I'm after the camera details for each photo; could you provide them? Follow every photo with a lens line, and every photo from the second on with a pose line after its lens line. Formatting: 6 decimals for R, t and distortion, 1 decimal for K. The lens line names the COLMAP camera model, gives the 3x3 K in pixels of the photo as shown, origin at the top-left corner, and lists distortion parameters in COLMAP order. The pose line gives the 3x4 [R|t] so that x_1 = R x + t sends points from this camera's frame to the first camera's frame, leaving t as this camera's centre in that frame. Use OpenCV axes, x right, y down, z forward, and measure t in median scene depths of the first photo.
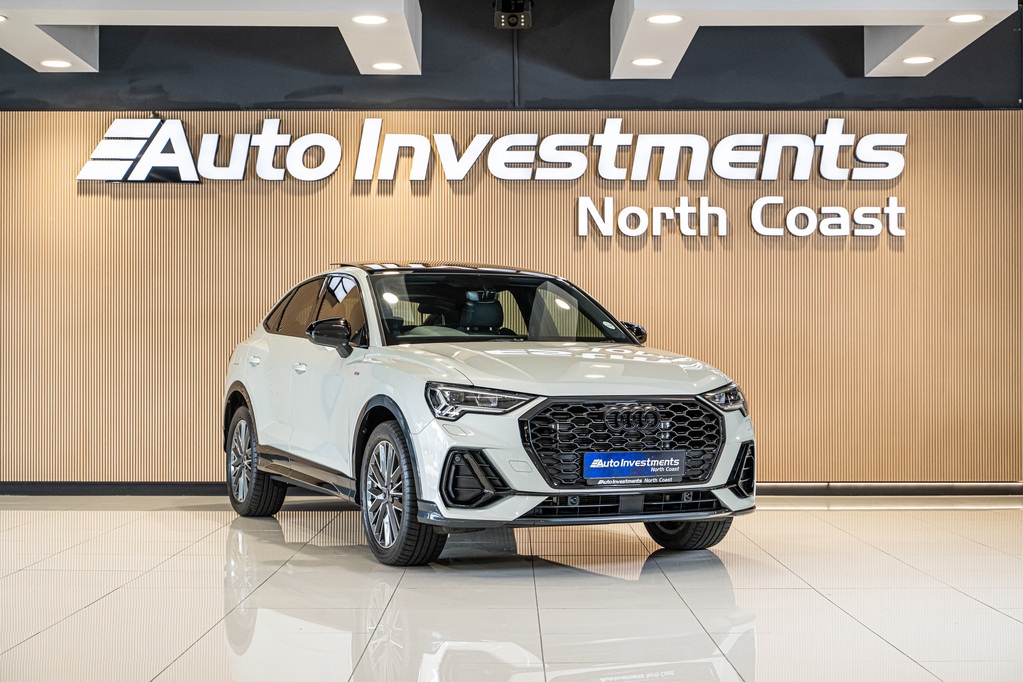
lens RADIAL K [[1669.0, 0, 511.5], [0, 1669.0, 341.0], [0, 0, 1]] dist [0.014173, 0.028131]
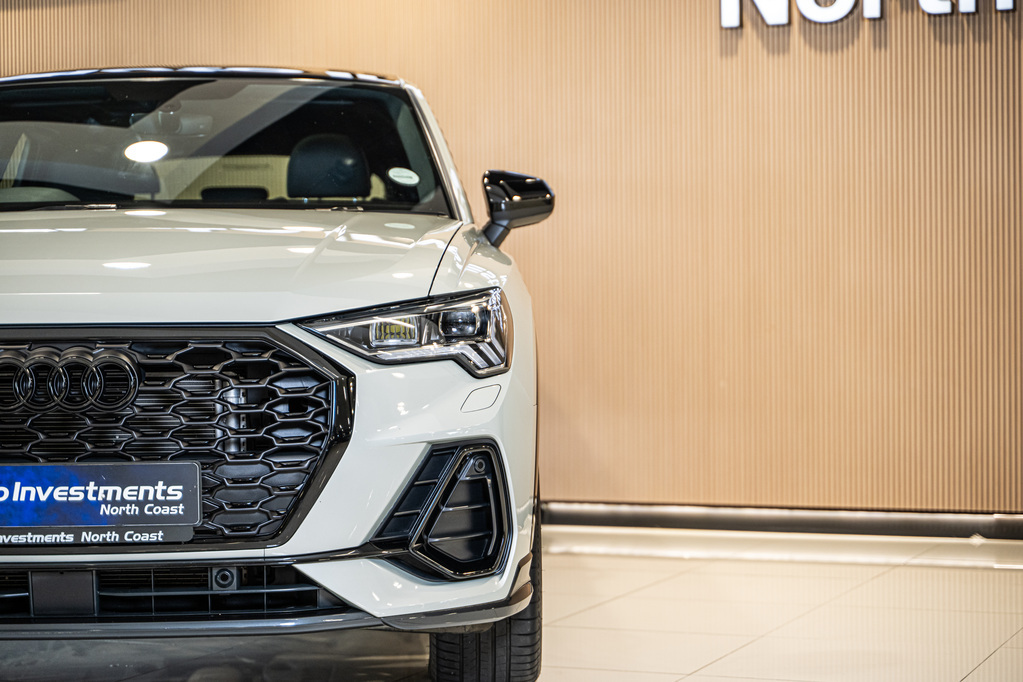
lens RADIAL K [[2181.4, 0, 511.5], [0, 2181.4, 341.0], [0, 0, 1]] dist [-0.013468, -0.389567]
pose [[0.922244, -0.003907, -0.386589, 0.349365], [0.014195, 0.999617, 0.023762, 0.024113], [0.386348, -0.027402, 0.921946, 0.522053]]
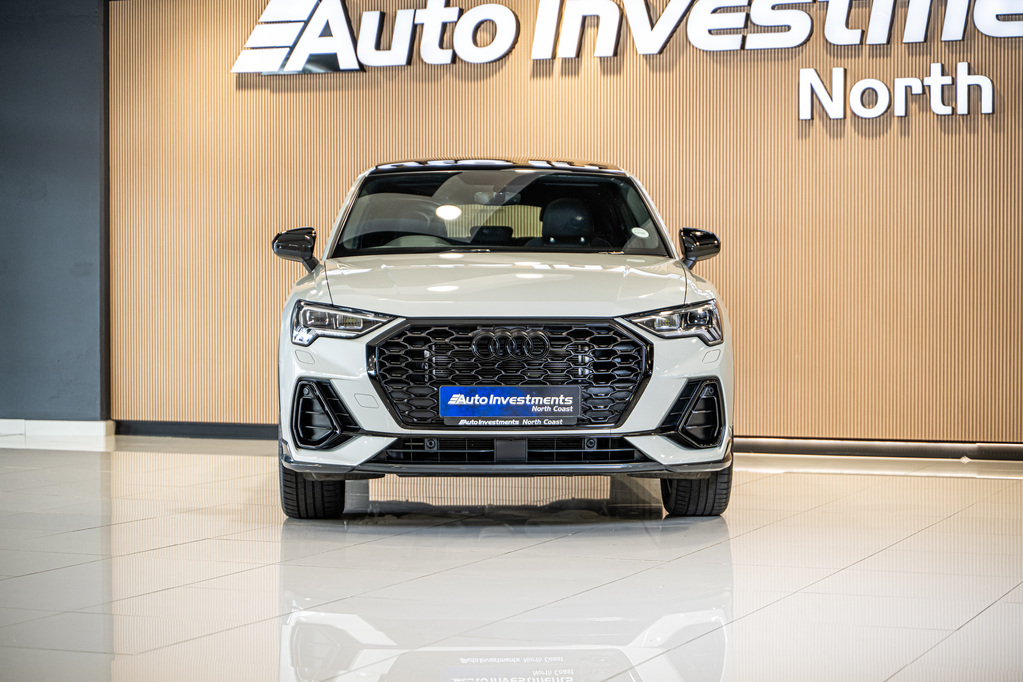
lens RADIAL K [[2181.4, 0, 511.5], [0, 2181.4, 341.0], [0, 0, 1]] dist [-0.013468, -0.389567]
pose [[0.923144, 0.006902, -0.384392, 0.447244], [0.005523, 0.999498, 0.031210, 0.010502], [0.384415, -0.030935, 0.922642, 0.021716]]
